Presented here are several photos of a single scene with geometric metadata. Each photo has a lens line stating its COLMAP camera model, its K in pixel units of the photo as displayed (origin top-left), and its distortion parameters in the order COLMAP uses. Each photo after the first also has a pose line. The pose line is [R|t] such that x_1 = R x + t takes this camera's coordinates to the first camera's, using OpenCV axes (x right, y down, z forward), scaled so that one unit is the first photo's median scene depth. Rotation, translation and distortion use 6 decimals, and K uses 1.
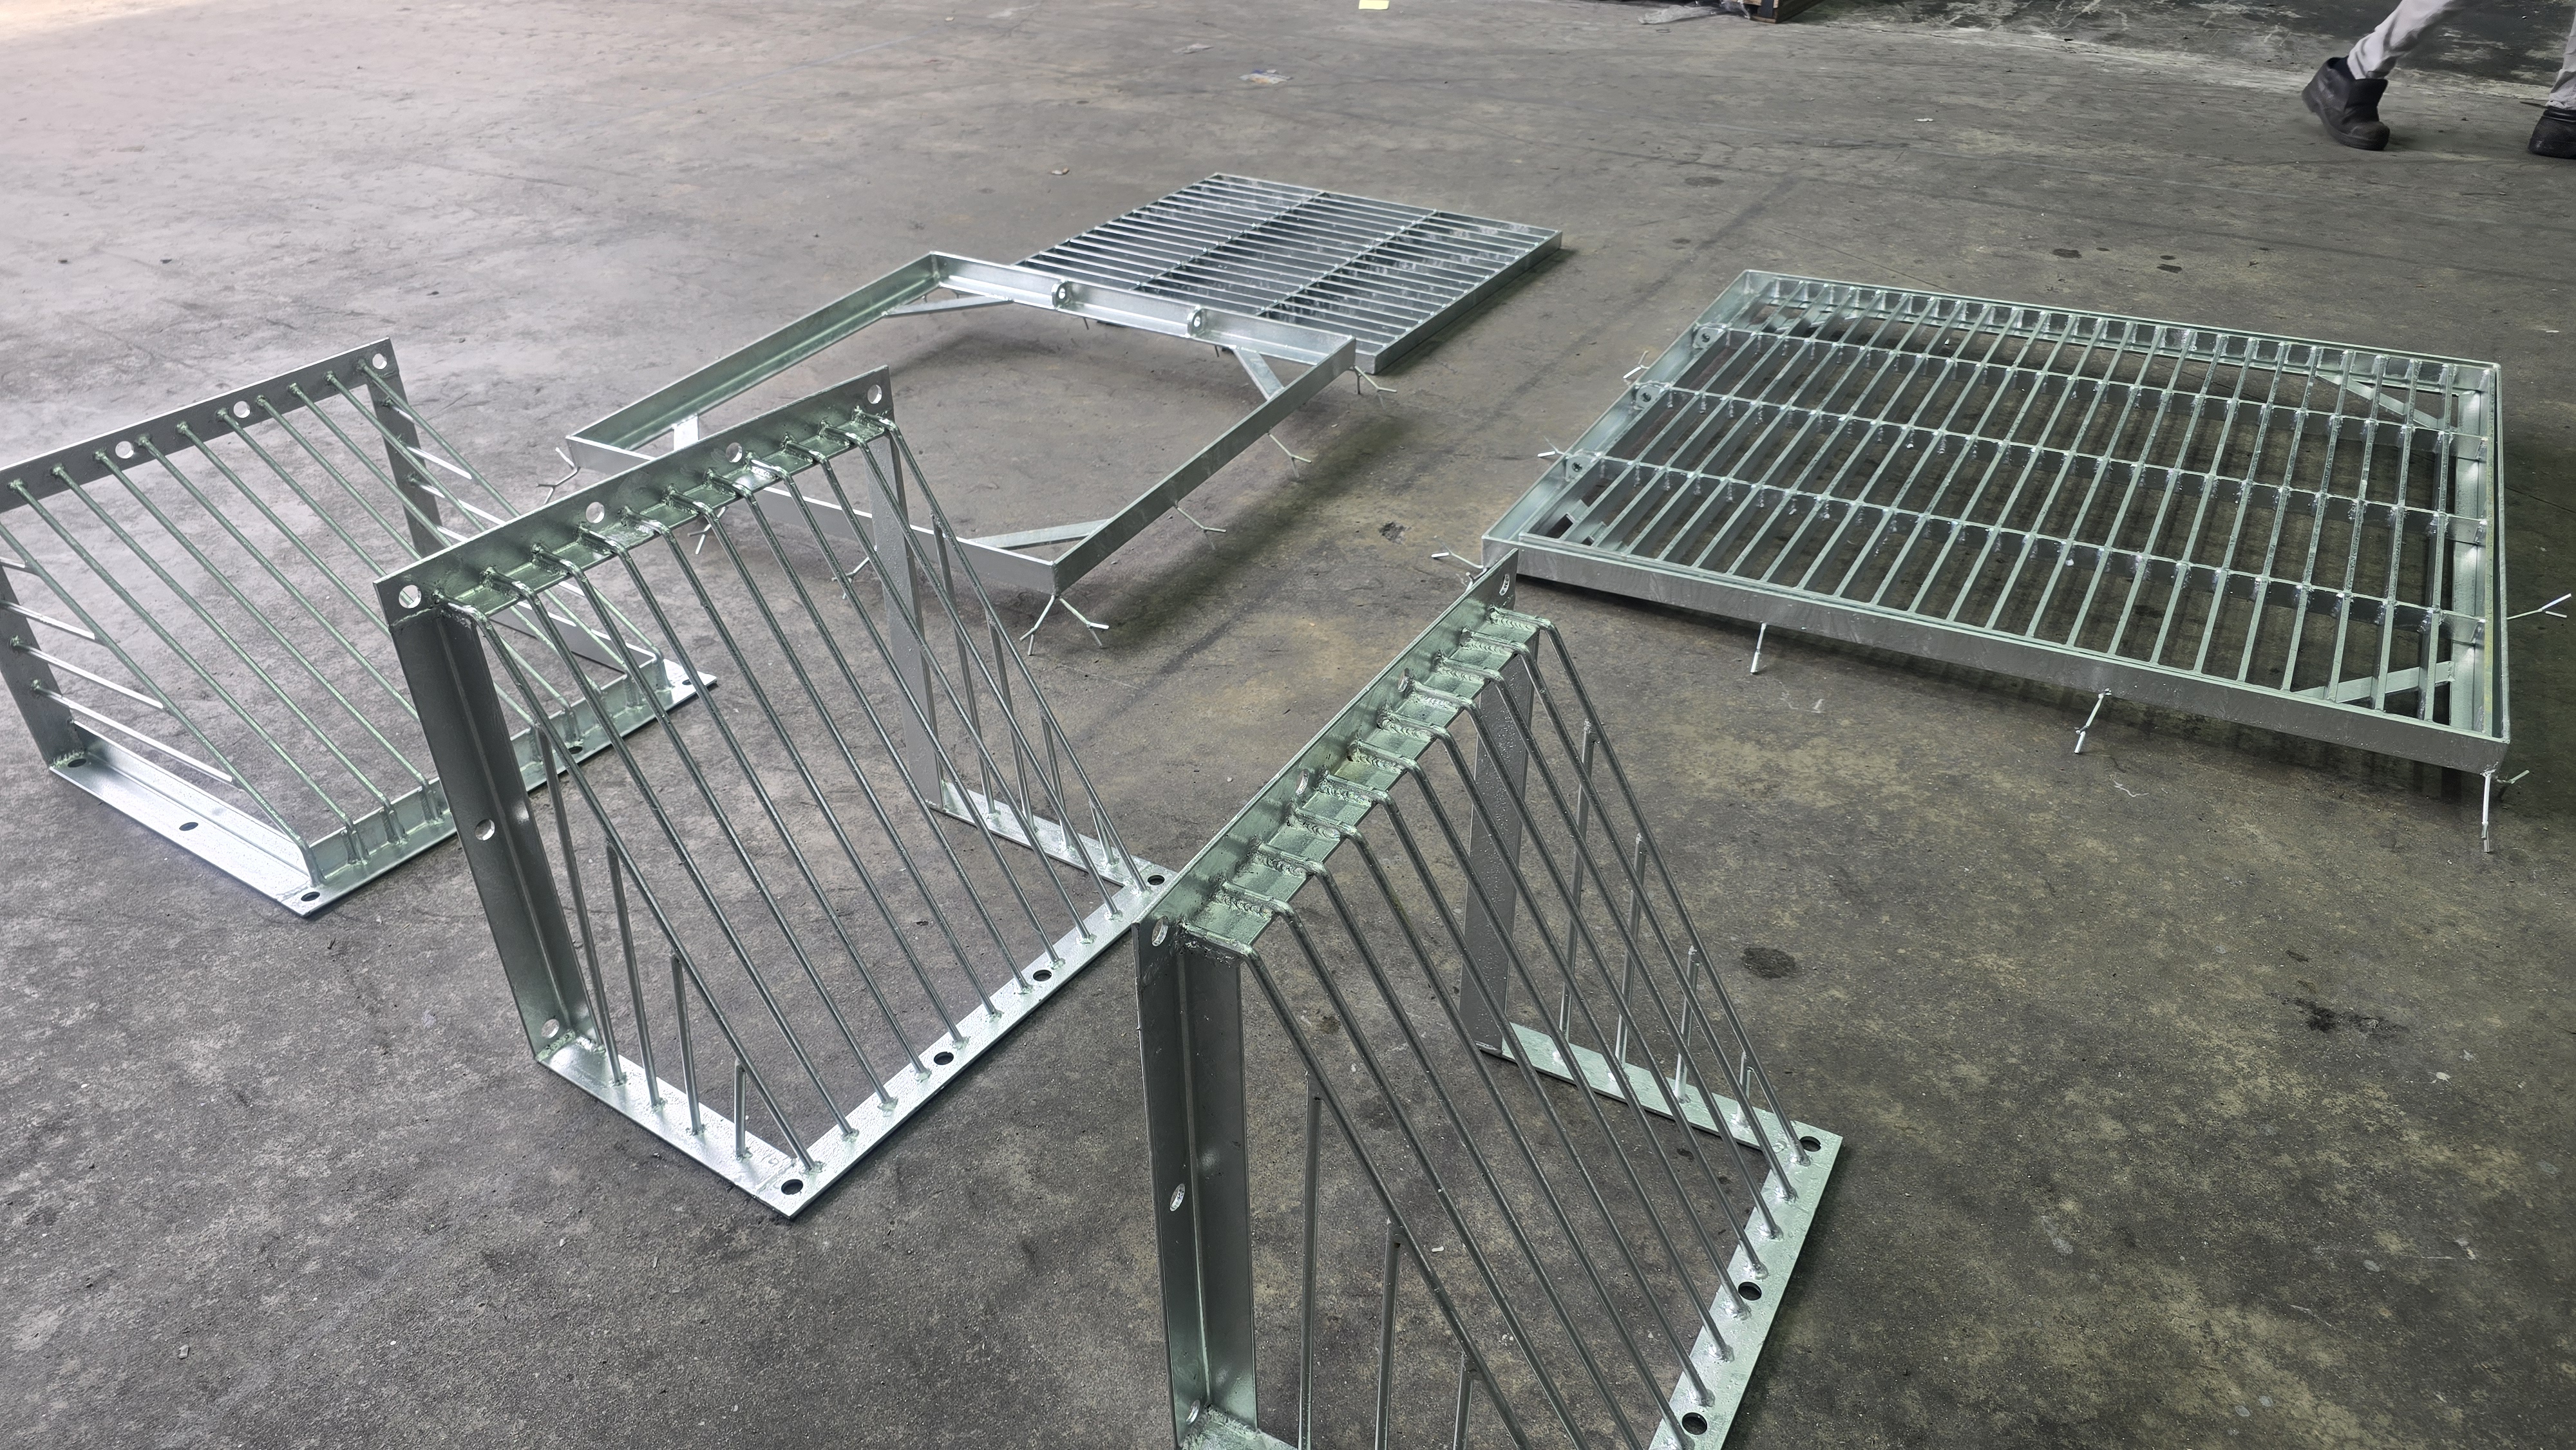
lens RADIAL K [[1715.7, 0, 1333.3], [0, 1715.7, 702.8], [0, 0, 1]] dist [0.058151, -0.055633]
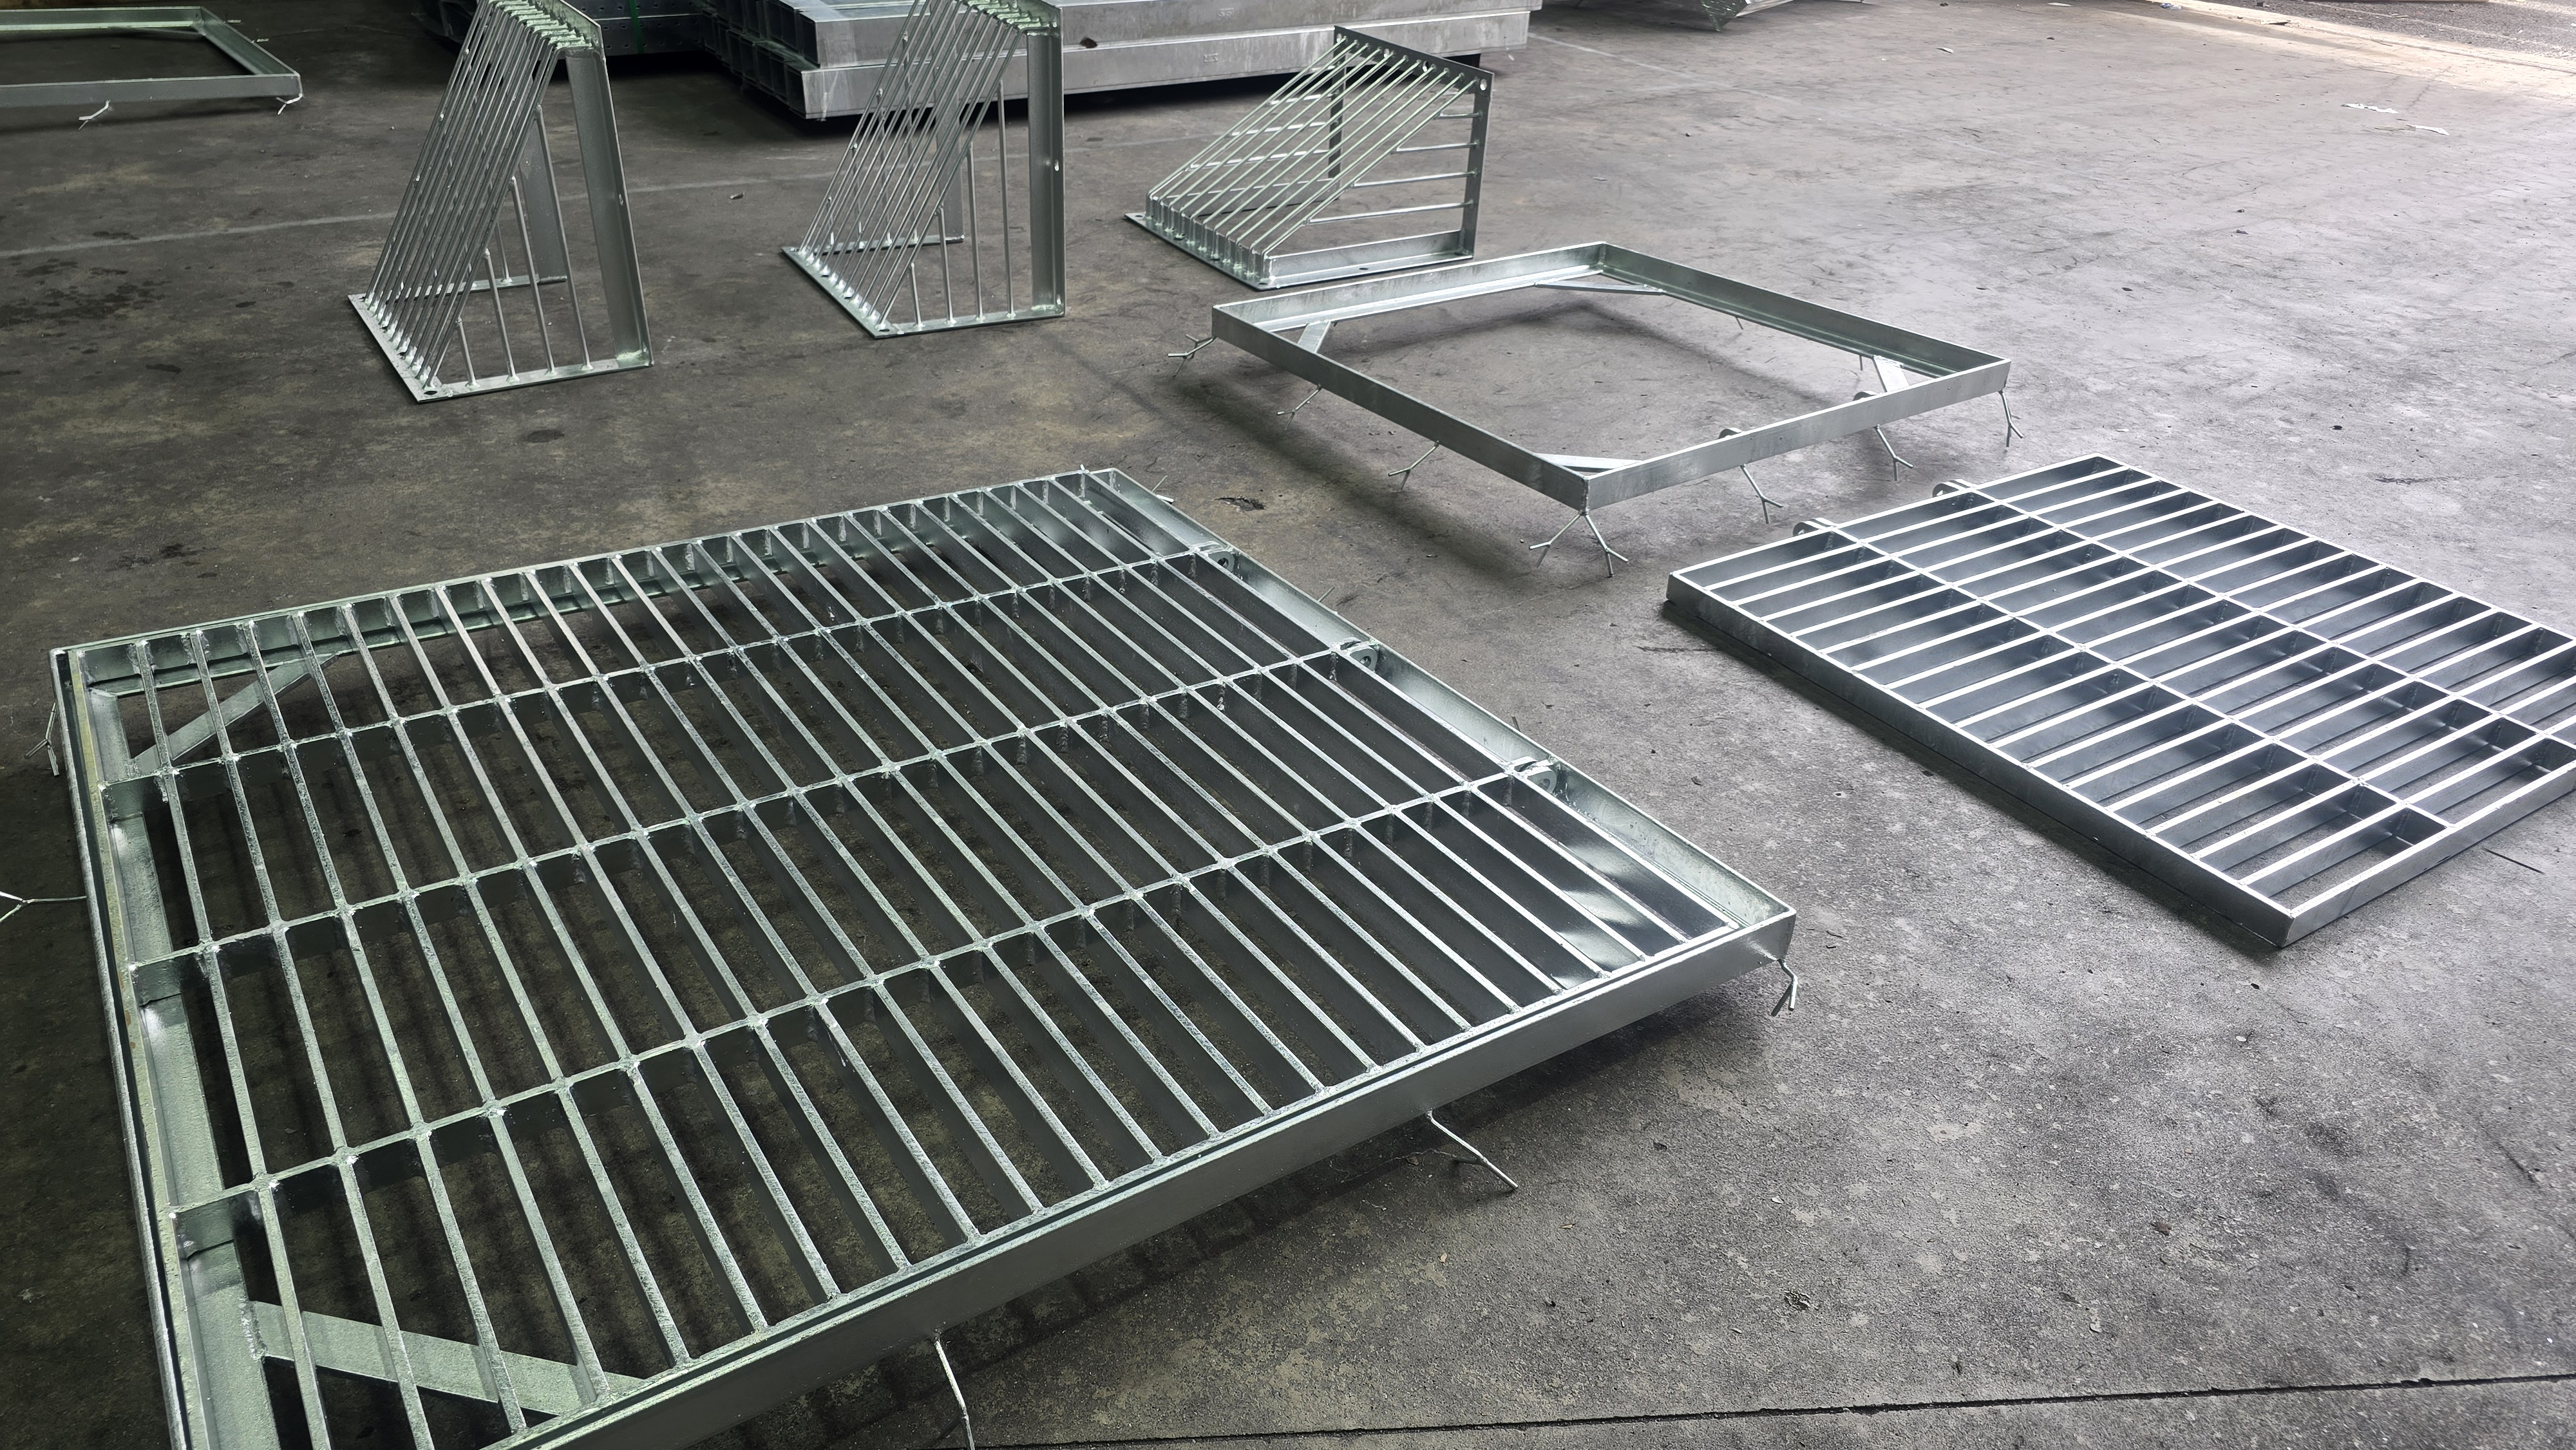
lens RADIAL K [[1786.9, 0, 1288.0], [0, 1786.9, 725.0], [0, 0, 1]] dist [0.039024, -0.038978]
pose [[-0.462099, 0.431786, -0.774613, 0.812686], [-0.510878, 0.584357, 0.630500, -0.640226], [0.724892, 0.687086, -0.049441, 1.115984]]
